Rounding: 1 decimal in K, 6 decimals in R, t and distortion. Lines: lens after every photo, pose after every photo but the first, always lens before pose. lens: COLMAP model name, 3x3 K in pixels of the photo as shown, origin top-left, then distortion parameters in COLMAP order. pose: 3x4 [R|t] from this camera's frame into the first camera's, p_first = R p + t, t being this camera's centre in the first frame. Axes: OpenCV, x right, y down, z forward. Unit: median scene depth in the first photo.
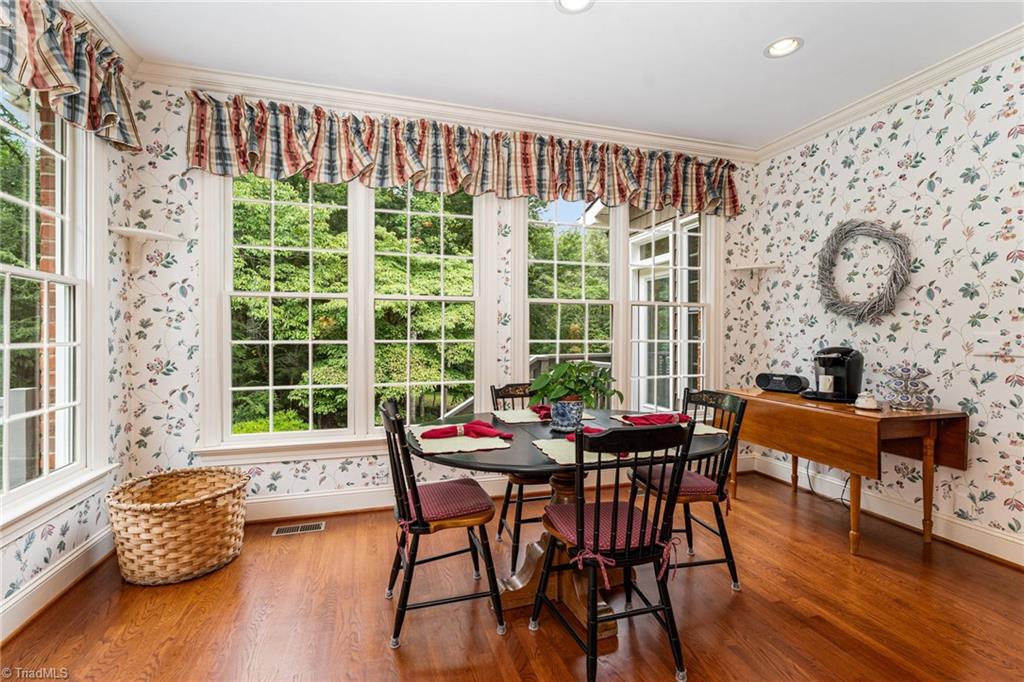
lens RADIAL K [[466.3, 0, 514.7], [0, 466.3, 337.1], [0, 0, 1]] dist [0.000309, 0.000200]
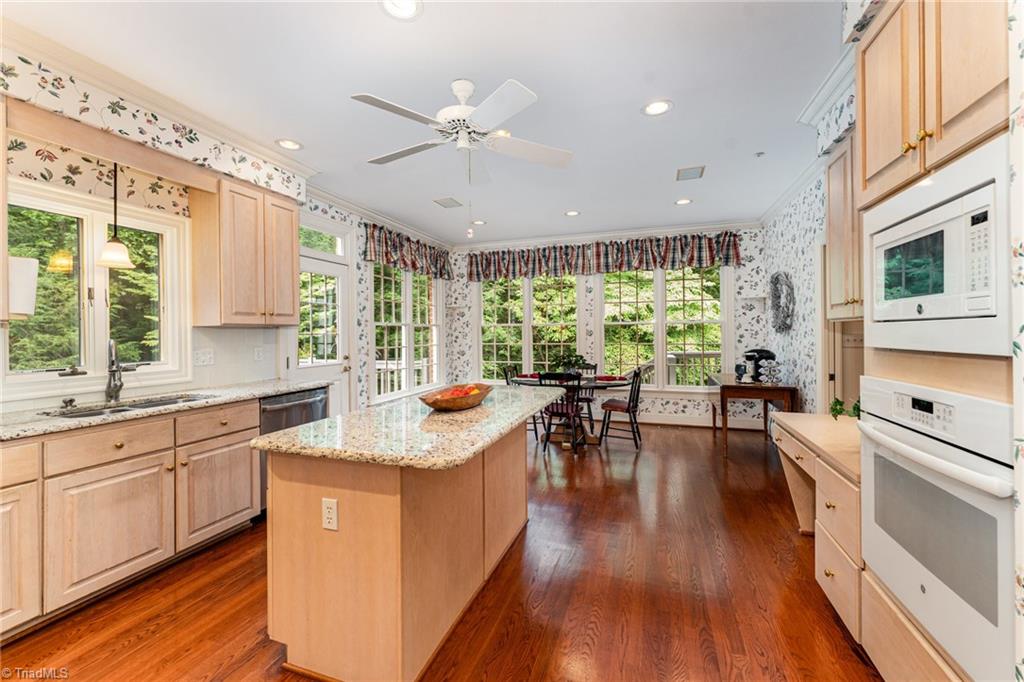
lens RADIAL K [[419.1, 0, 518.8], [0, 419.1, 332.3], [0, 0, 1]] dist [-0.000174, 0.000565]
pose [[0.820170, -0.008411, -0.572058, 0.827401], [0.008380, 0.999961, -0.002689, -0.042483], [0.572058, -0.002589, 0.820209, -0.740346]]
